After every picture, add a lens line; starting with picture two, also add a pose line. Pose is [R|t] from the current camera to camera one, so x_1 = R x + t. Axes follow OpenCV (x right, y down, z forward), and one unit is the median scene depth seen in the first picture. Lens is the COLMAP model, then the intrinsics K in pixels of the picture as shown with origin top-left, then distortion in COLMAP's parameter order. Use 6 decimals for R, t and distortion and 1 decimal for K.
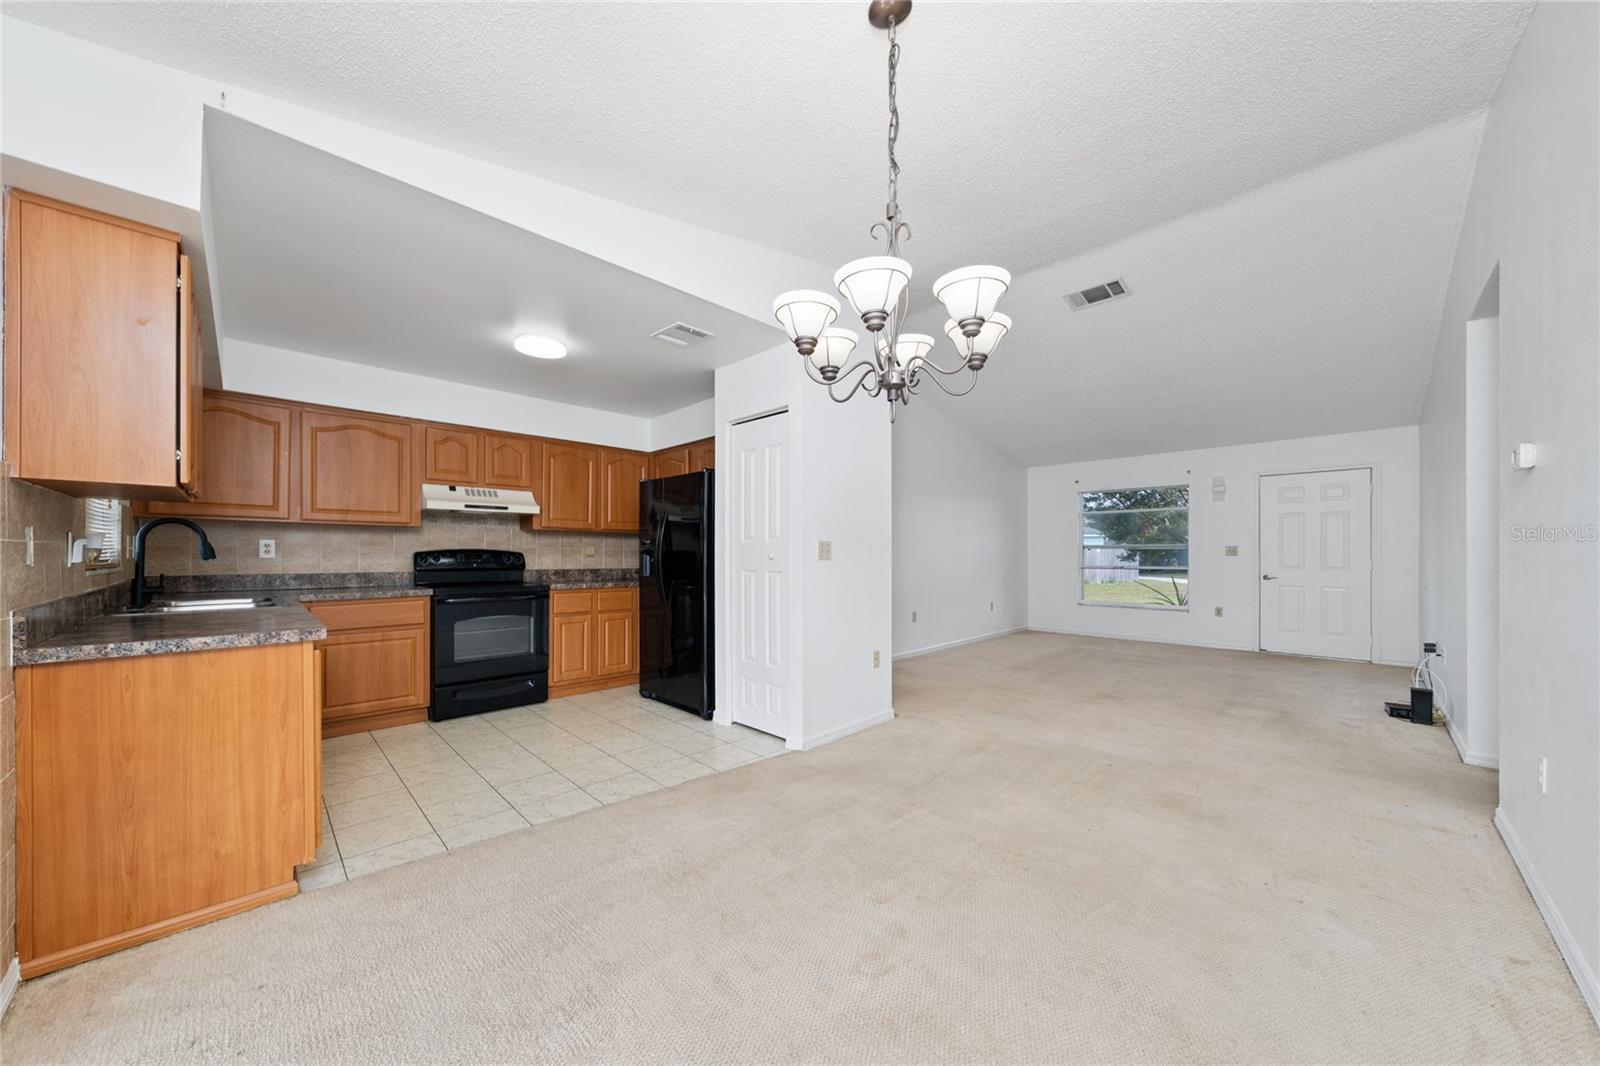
lens RADIAL K [[555.0, 0, 804.3], [0, 555.0, 558.1], [0, 0, 1]] dist [-0.001114, -0.000118]
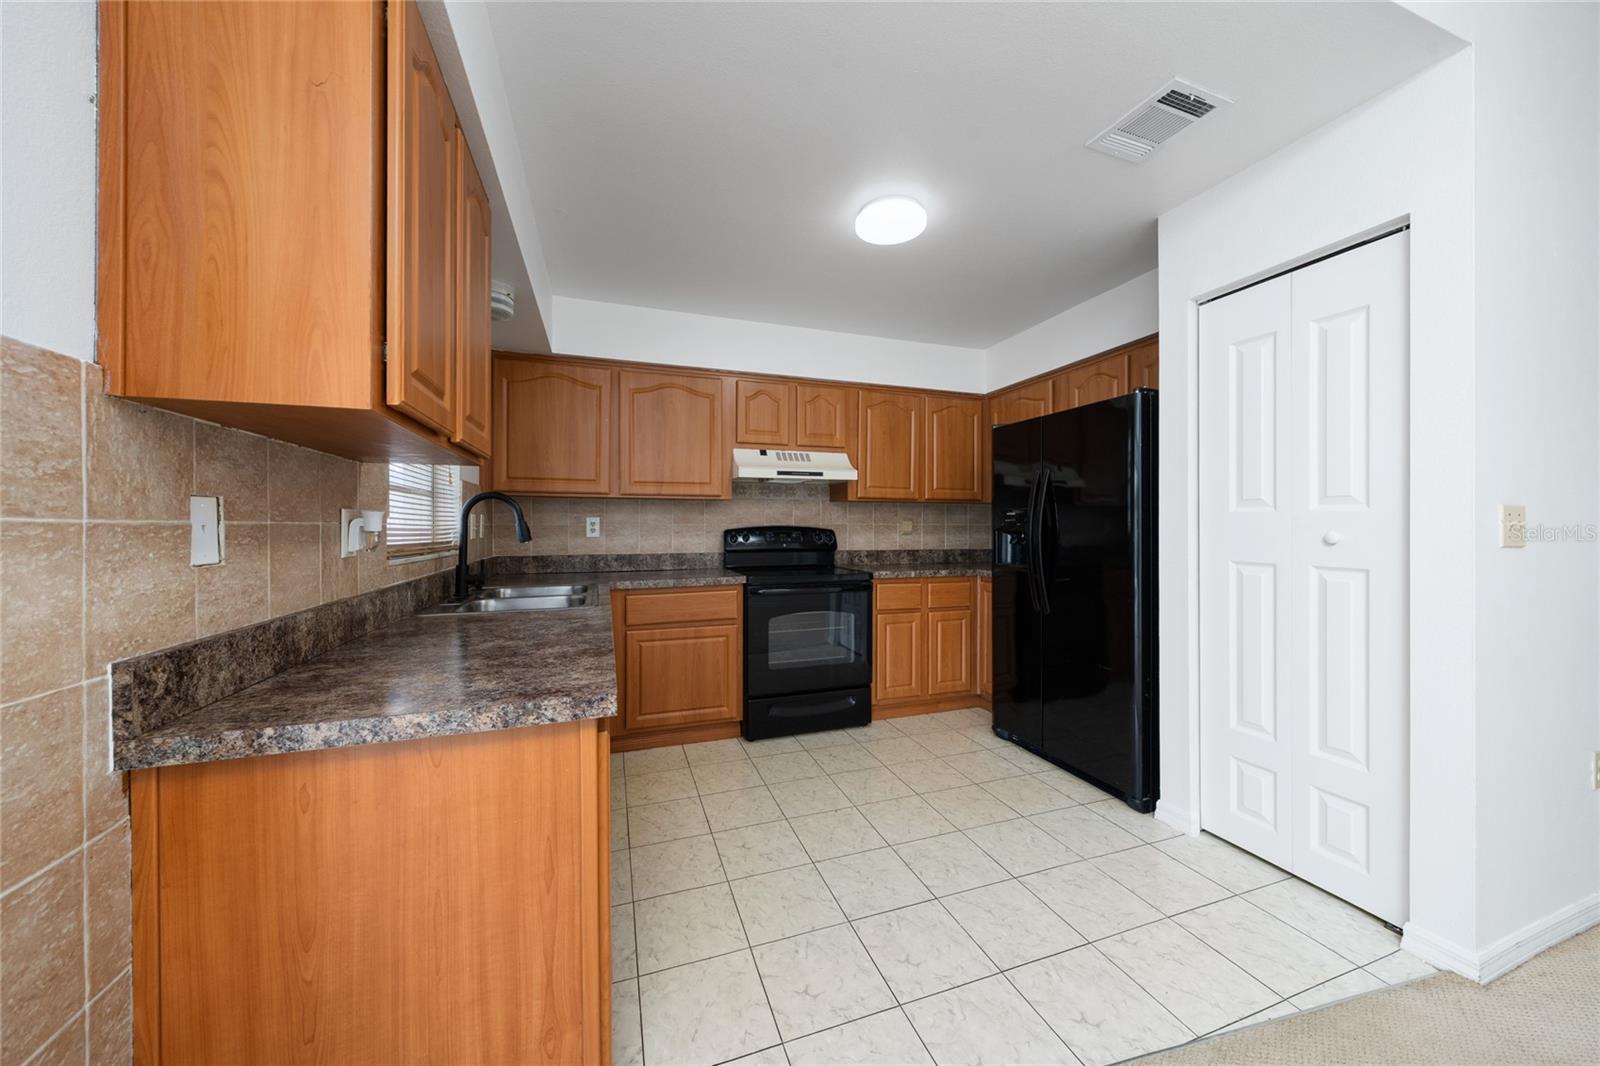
lens RADIAL K [[556.1, 0, 800.0], [0, 556.1, 533.0], [0, 0, 1]] dist [-0.000355, -0.000065]
pose [[0.898870, -0.000211, -0.438216, -0.245050], [0.001098, 0.999998, 0.001772, -0.008231], [0.438215, -0.002074, 0.898868, 0.308523]]
